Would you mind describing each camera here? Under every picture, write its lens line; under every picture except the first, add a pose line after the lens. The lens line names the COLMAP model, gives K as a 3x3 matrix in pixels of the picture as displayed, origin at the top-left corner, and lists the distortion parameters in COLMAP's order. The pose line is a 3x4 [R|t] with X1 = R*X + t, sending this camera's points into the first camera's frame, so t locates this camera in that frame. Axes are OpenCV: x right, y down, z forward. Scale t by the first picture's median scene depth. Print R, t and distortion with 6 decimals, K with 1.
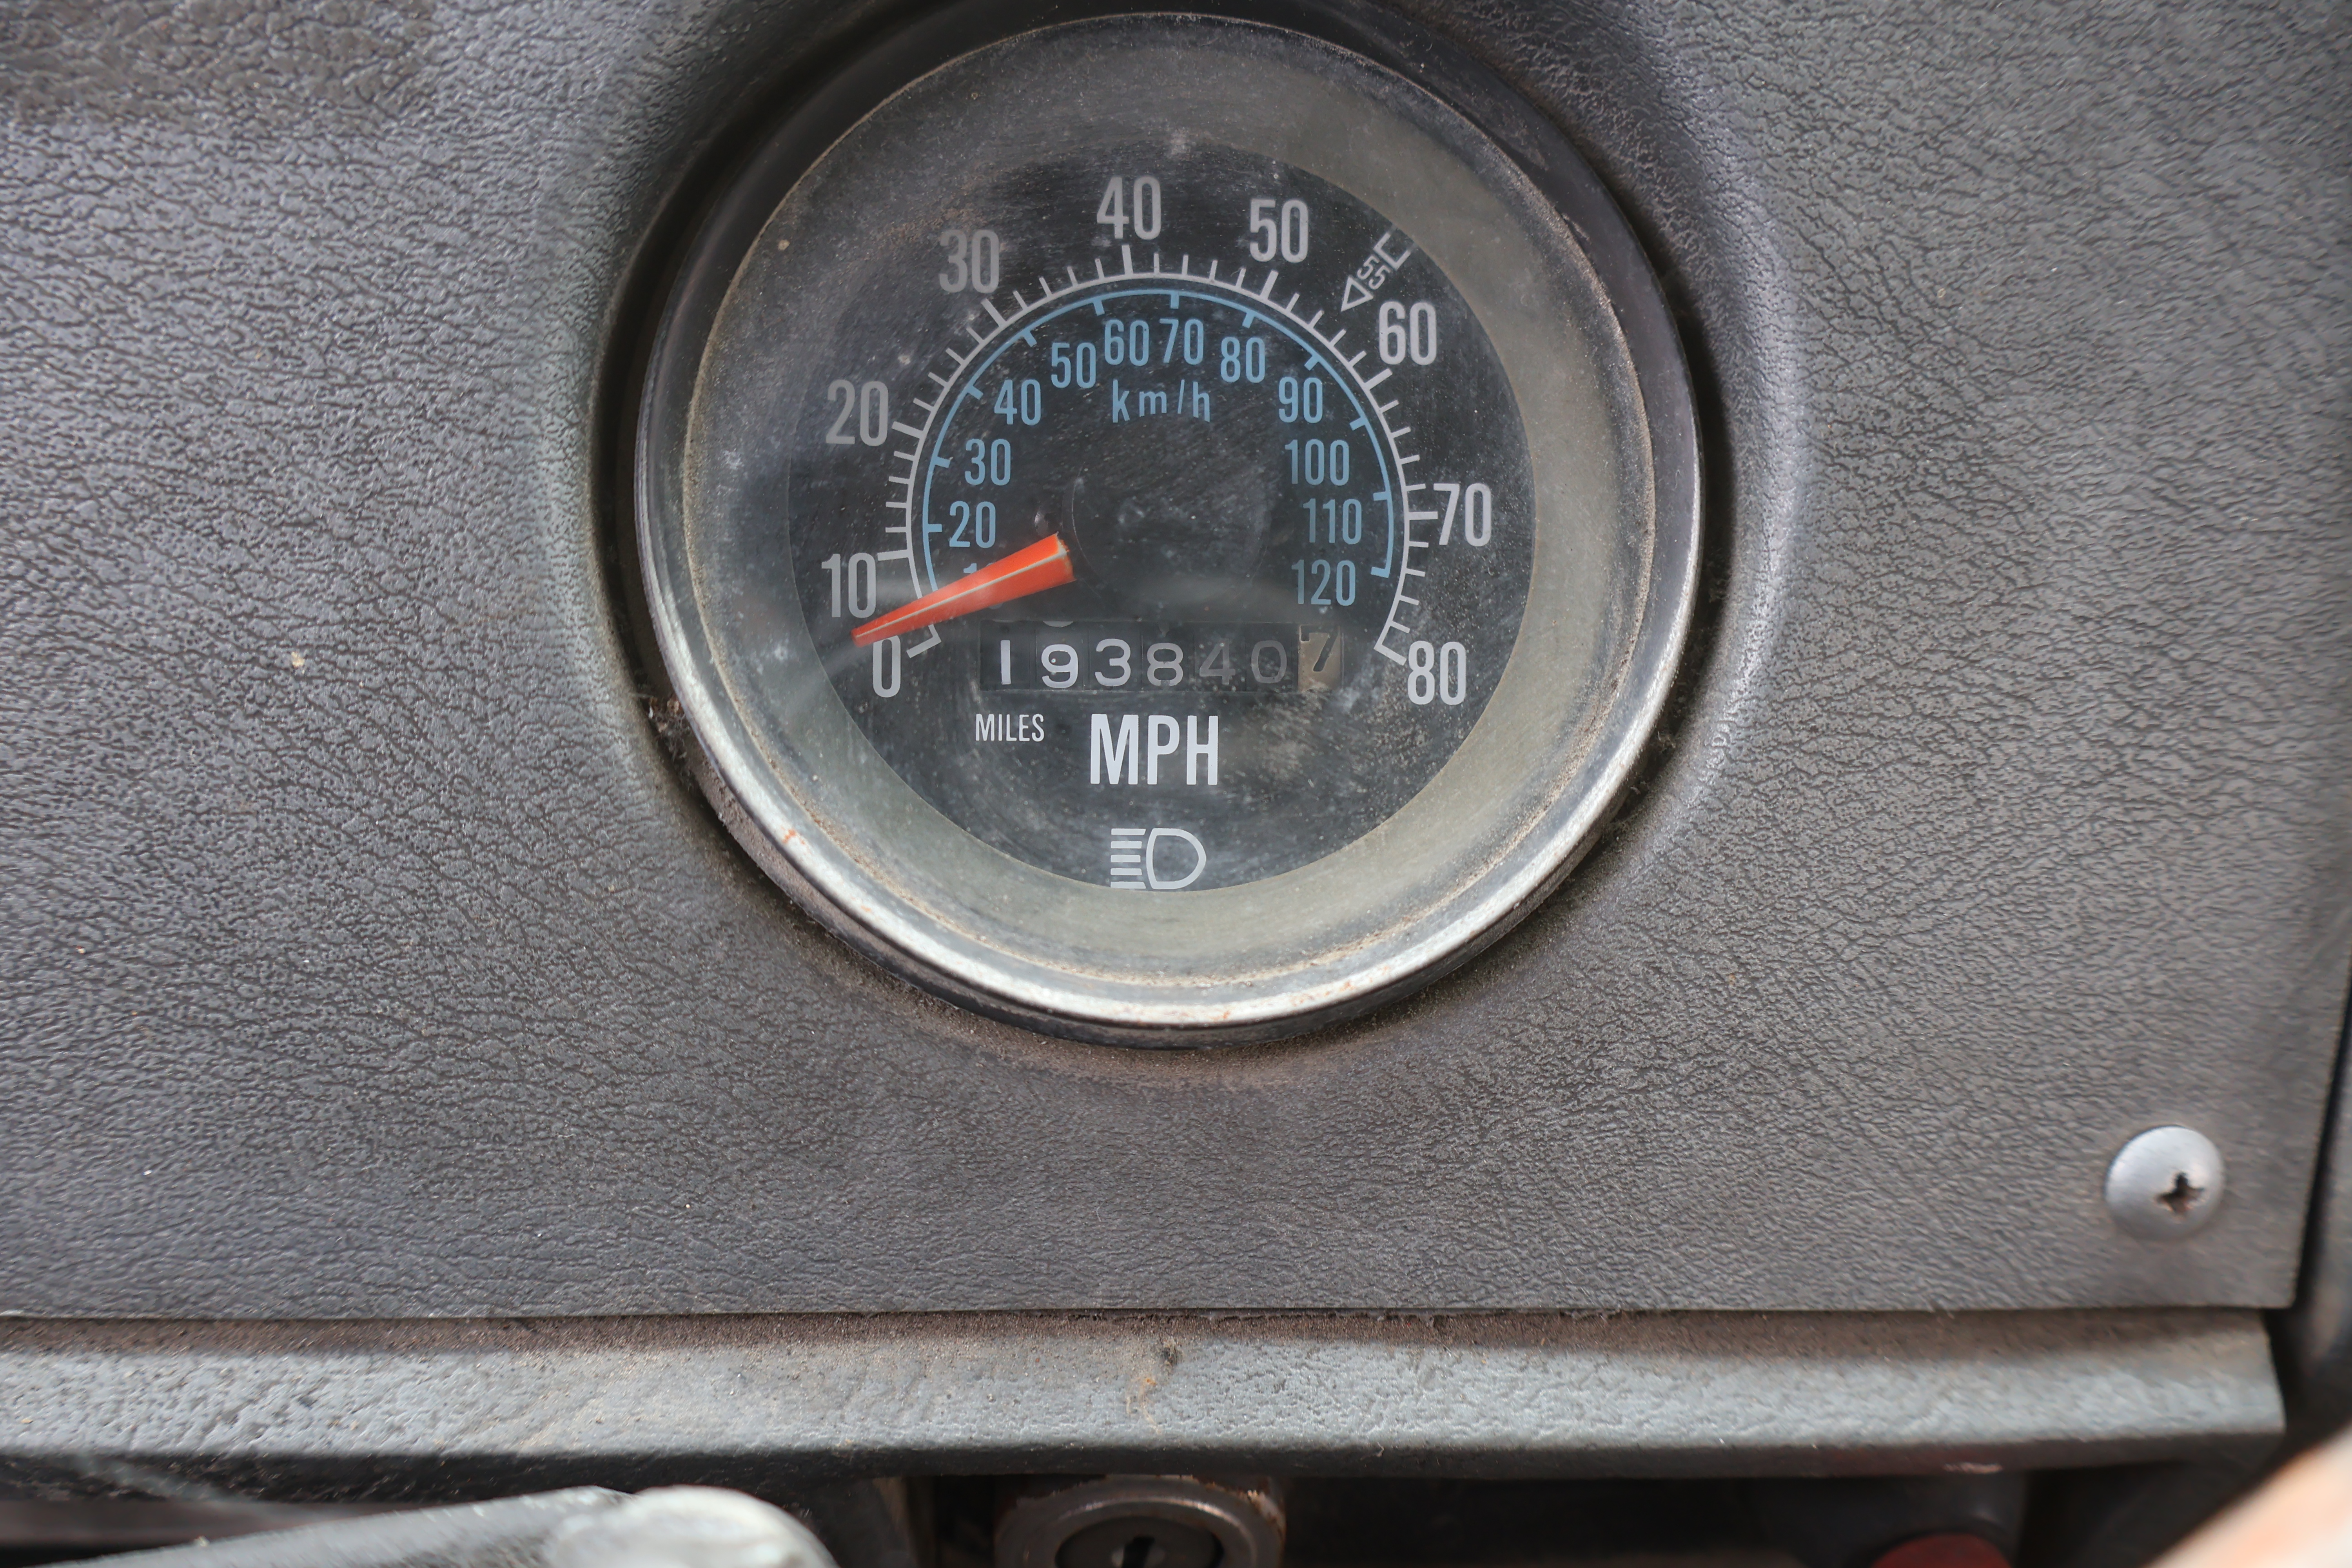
lens RADIAL K [[1950.6, 0, 1184.7], [0, 1950.6, 786.6], [0, 0, 1]] dist [0.004911, -0.006509]
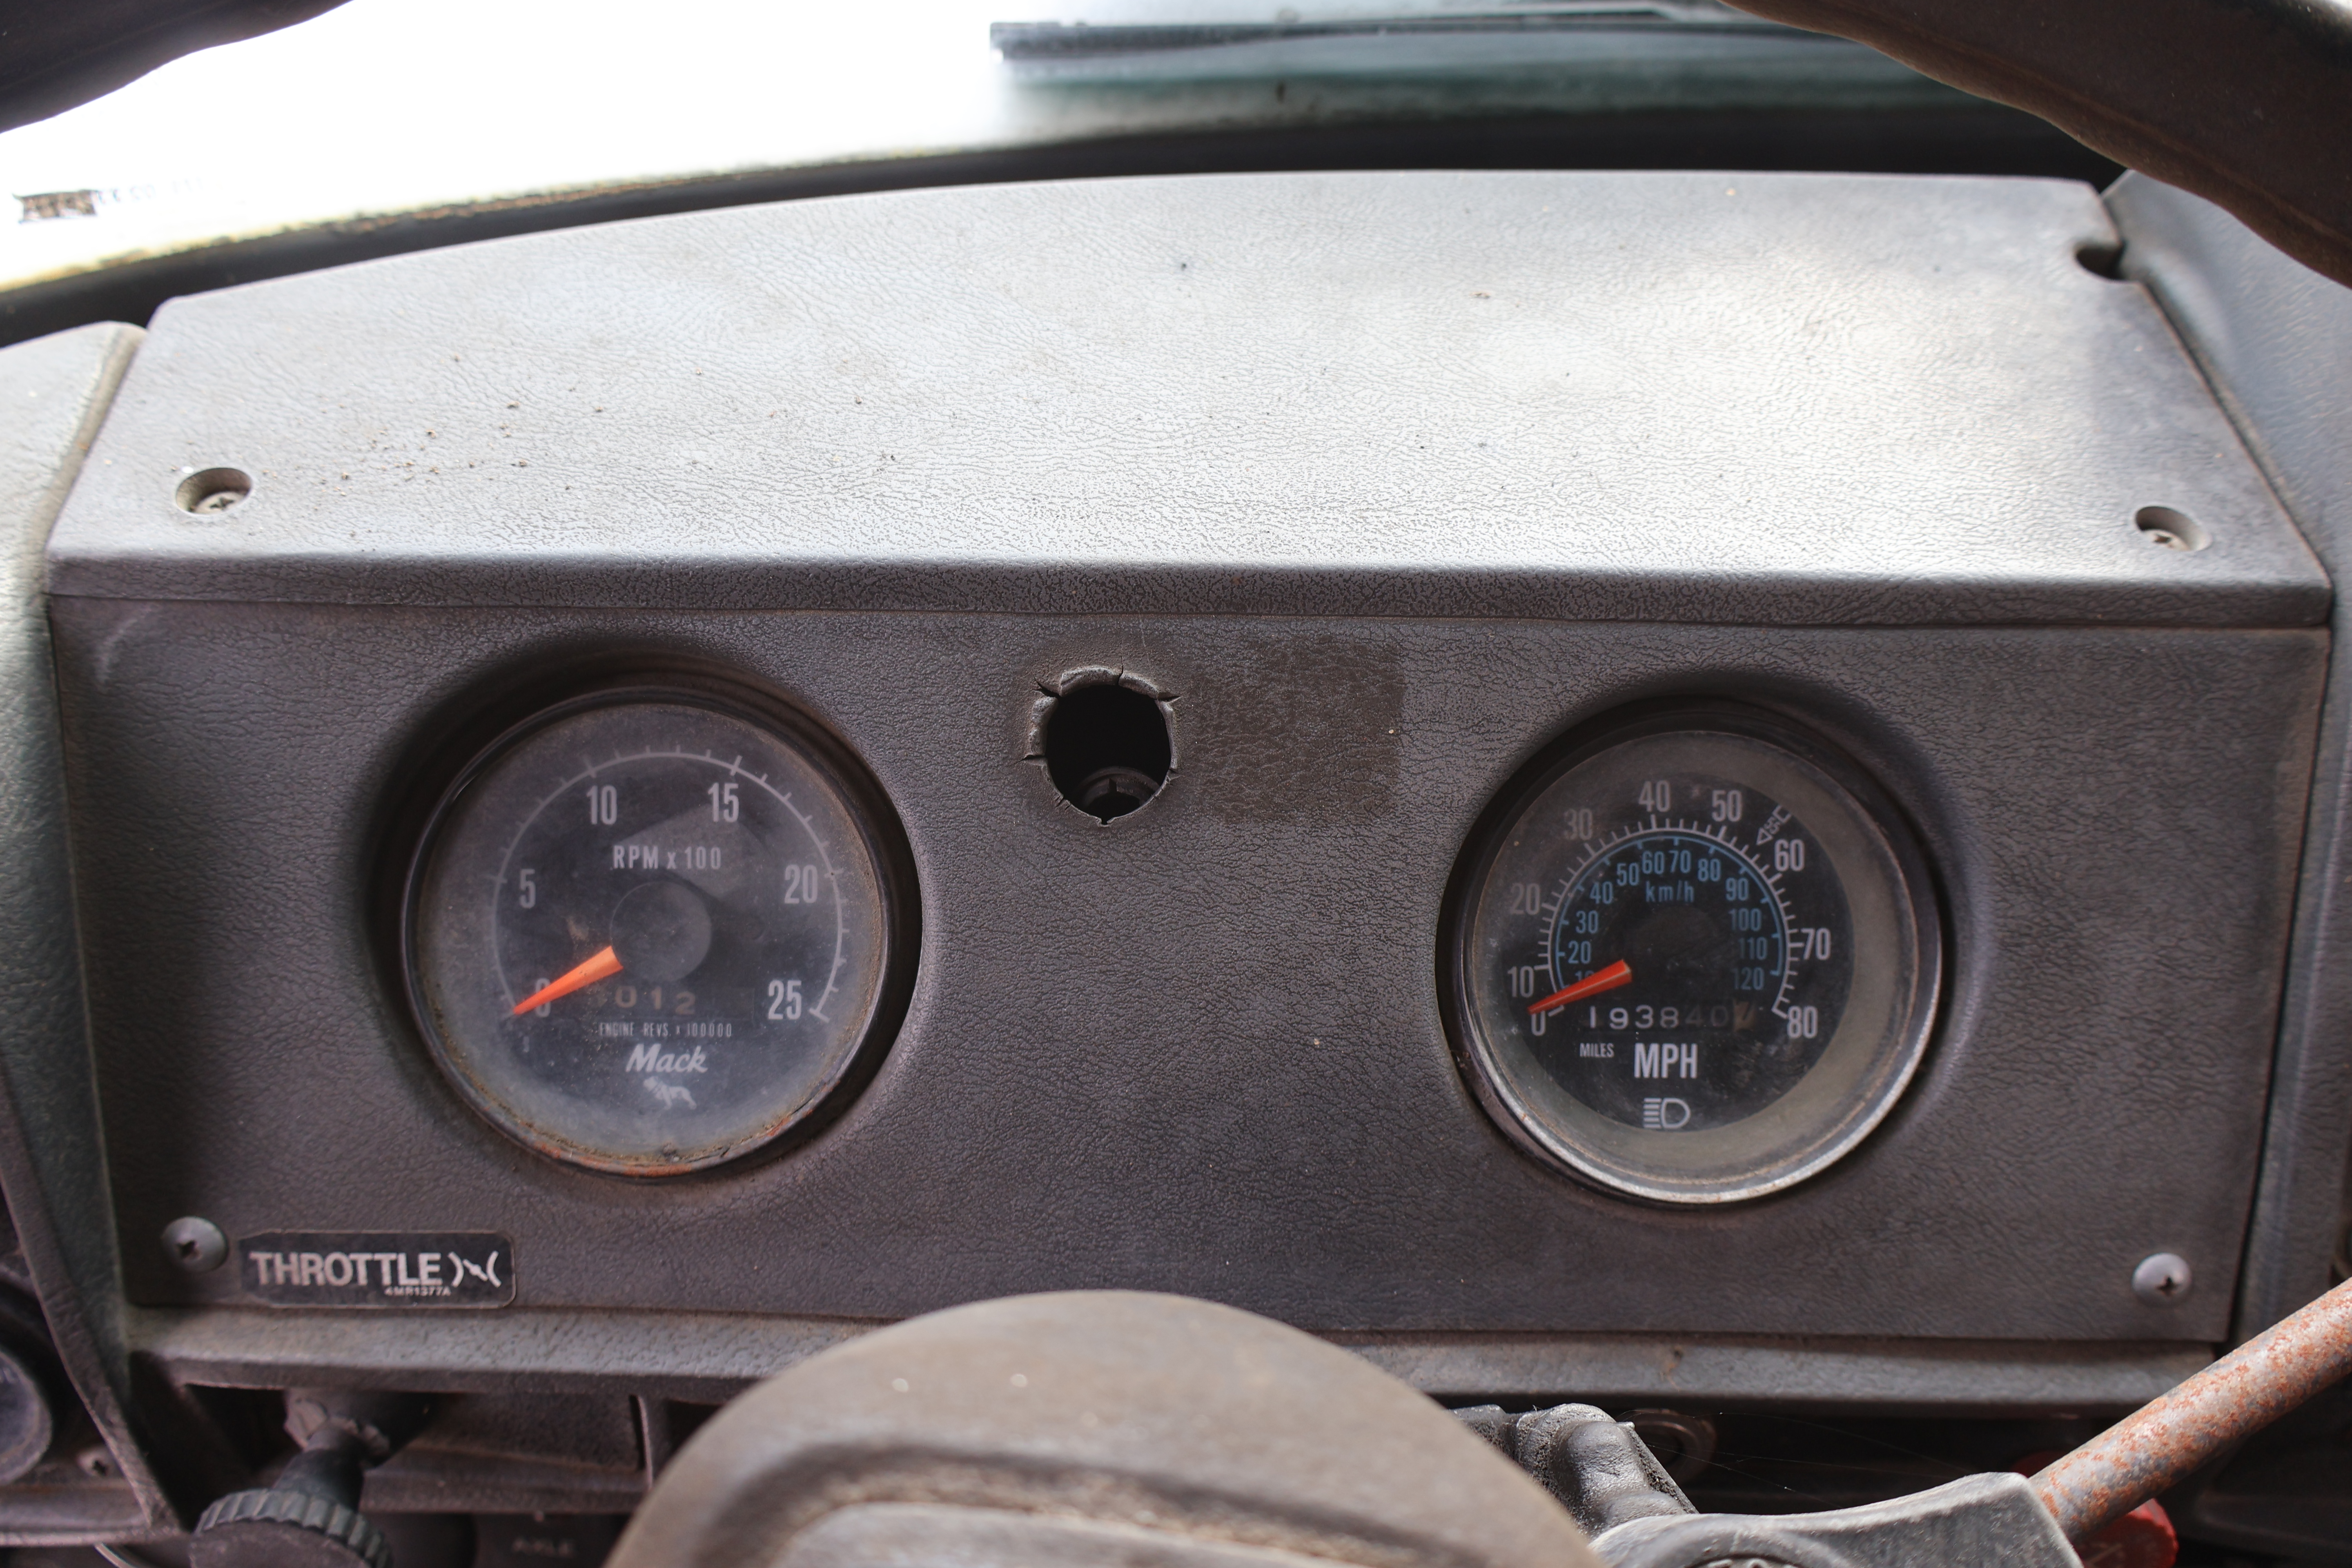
lens RADIAL K [[1950.6, 0, 1184.7], [0, 1950.6, 786.6], [0, 0, 1]] dist [0.004911, -0.006509]
pose [[0.998997, 0.007311, -0.044174, -0.450369], [-0.006741, 0.999892, 0.013026, -0.344269], [0.044264, -0.012715, 0.998939, -1.120151]]
